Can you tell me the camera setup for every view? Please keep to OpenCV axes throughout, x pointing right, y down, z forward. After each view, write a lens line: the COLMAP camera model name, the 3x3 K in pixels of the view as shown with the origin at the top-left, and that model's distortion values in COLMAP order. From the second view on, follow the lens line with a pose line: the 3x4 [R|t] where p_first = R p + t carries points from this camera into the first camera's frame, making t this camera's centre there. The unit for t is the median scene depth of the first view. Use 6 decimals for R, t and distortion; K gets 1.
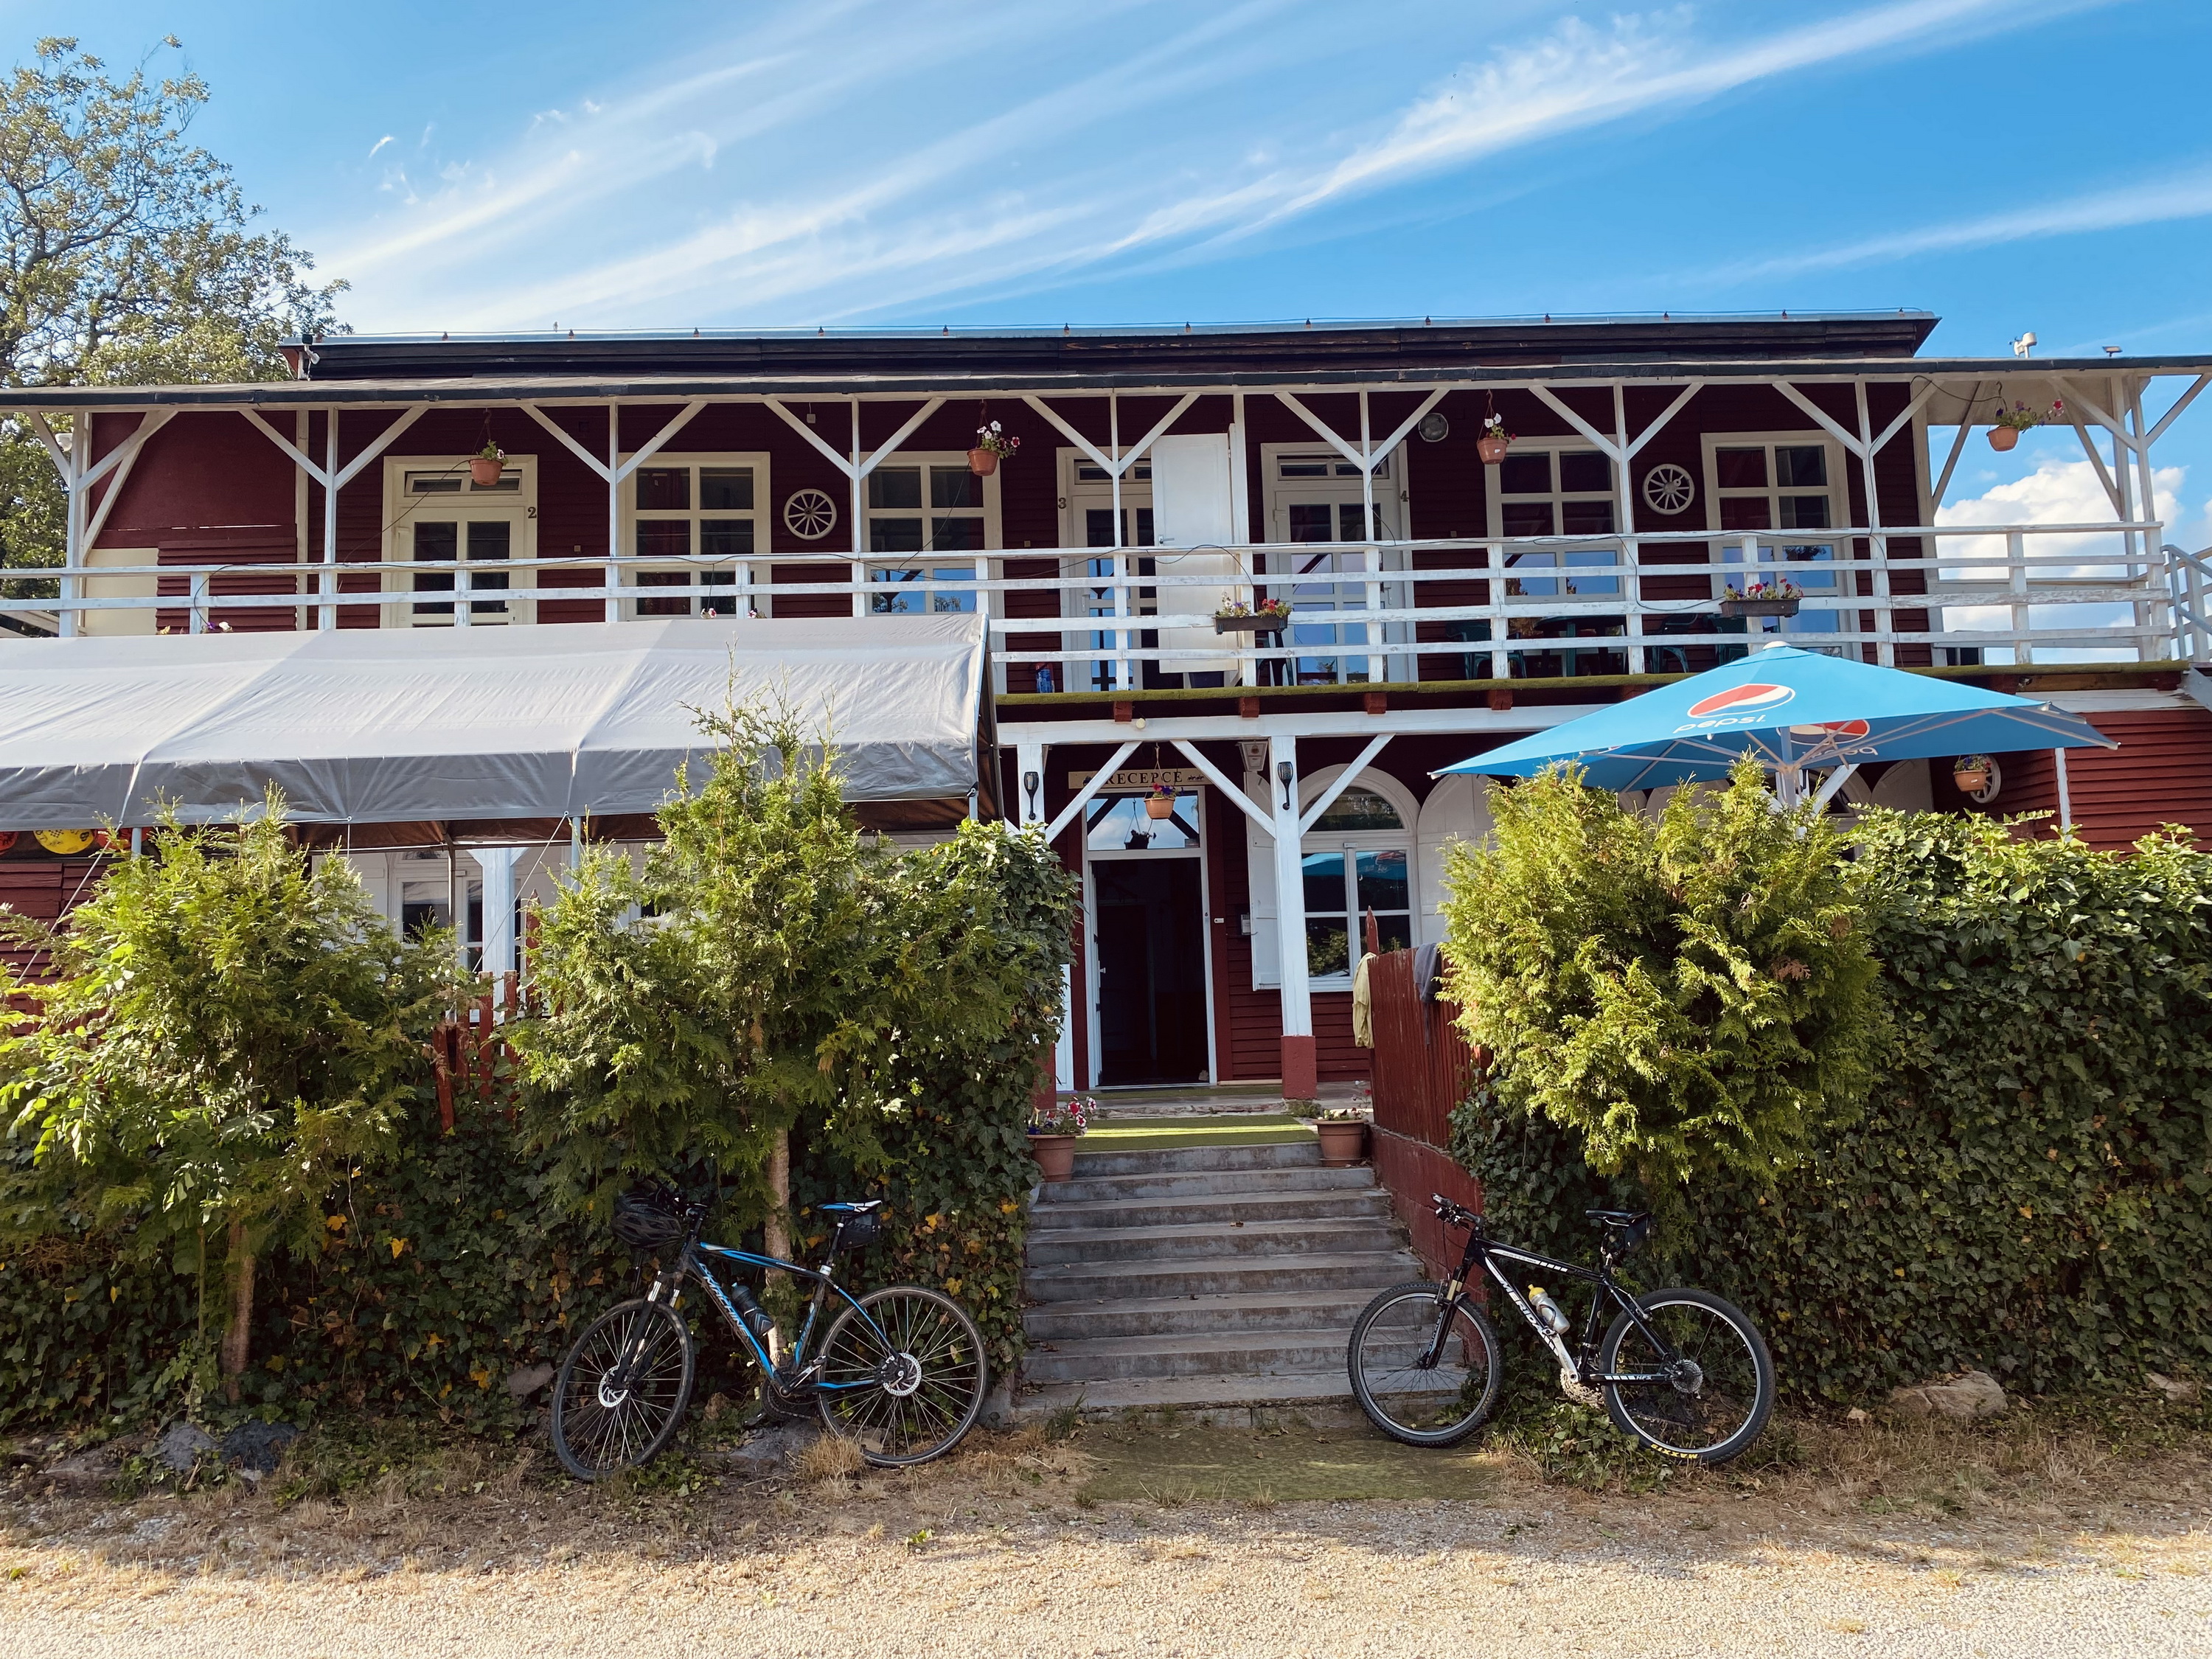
lens RADIAL K [[1624.4, 0, 1106.0], [0, 1624.4, 829.5], [0, 0, 1]] dist [0.002996, -0.029764]
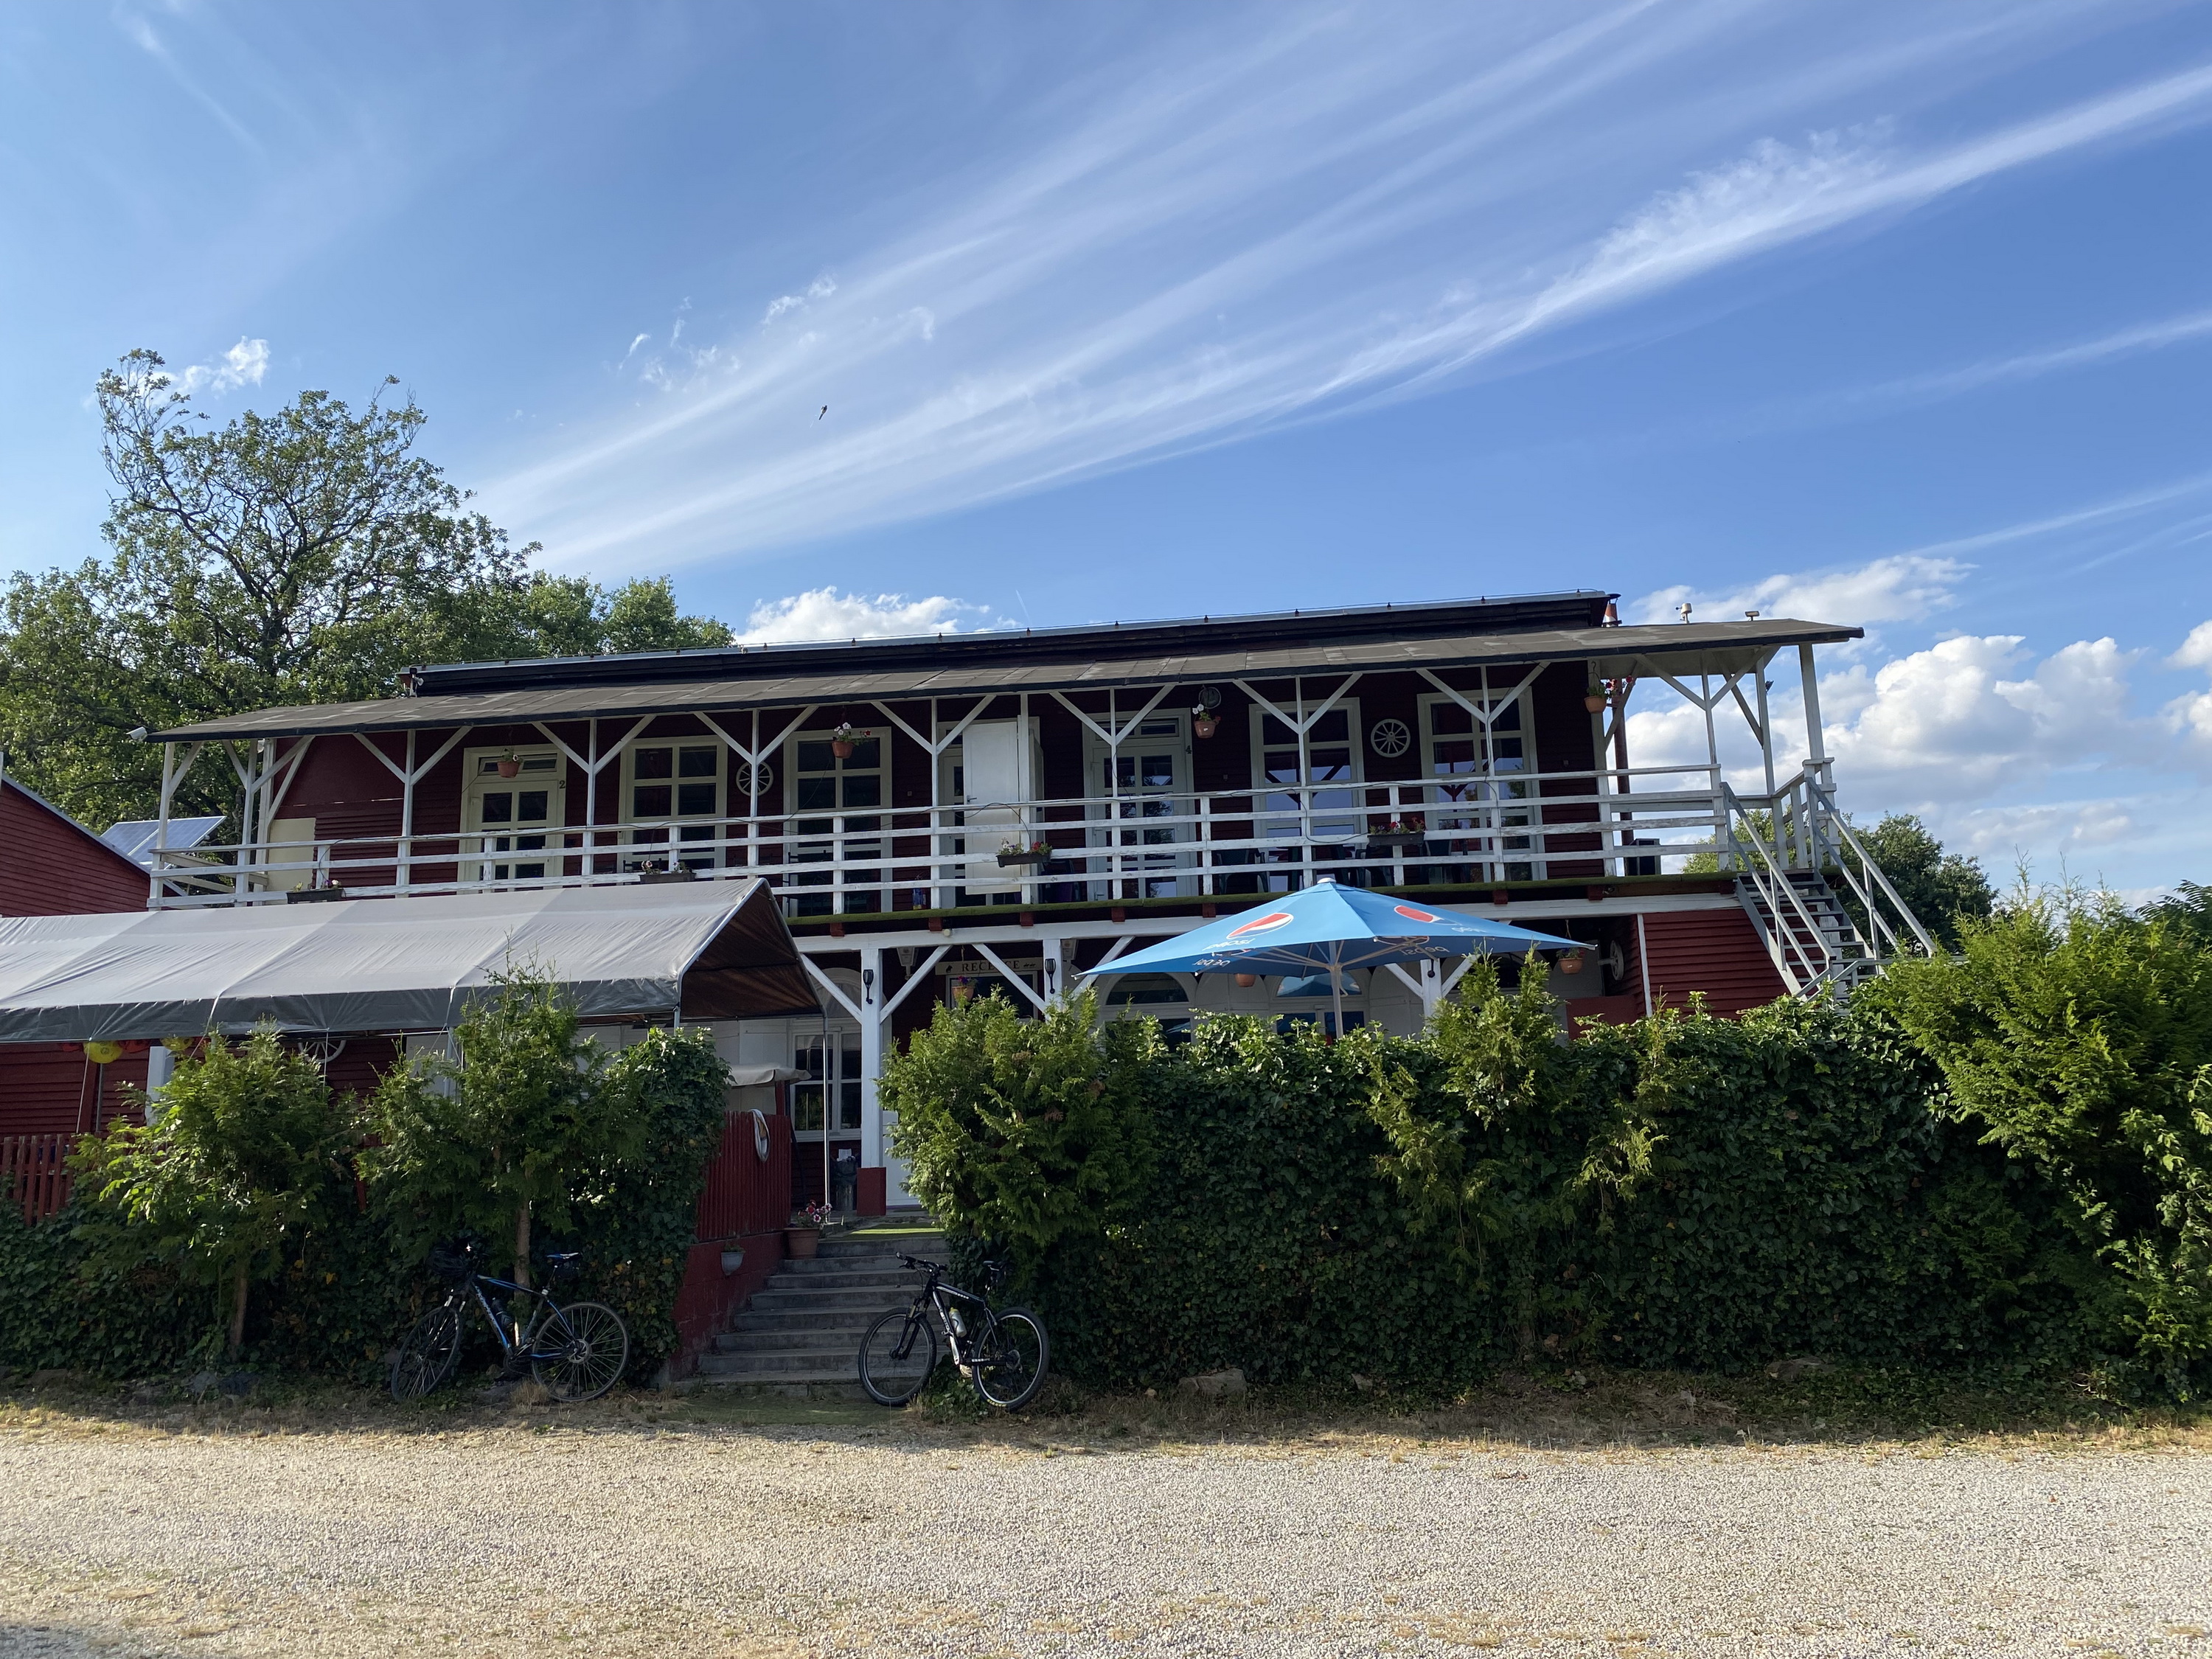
lens RADIAL K [[1643.5, 0, 1106.0], [0, 1643.5, 829.5], [0, 0, 1]] dist [0.007041, -0.042659]
pose [[0.988776, -0.030666, -0.146224, 0.660310], [0.018659, 0.996392, -0.082790, -0.063411], [0.148235, 0.079132, 0.985781, -0.657046]]
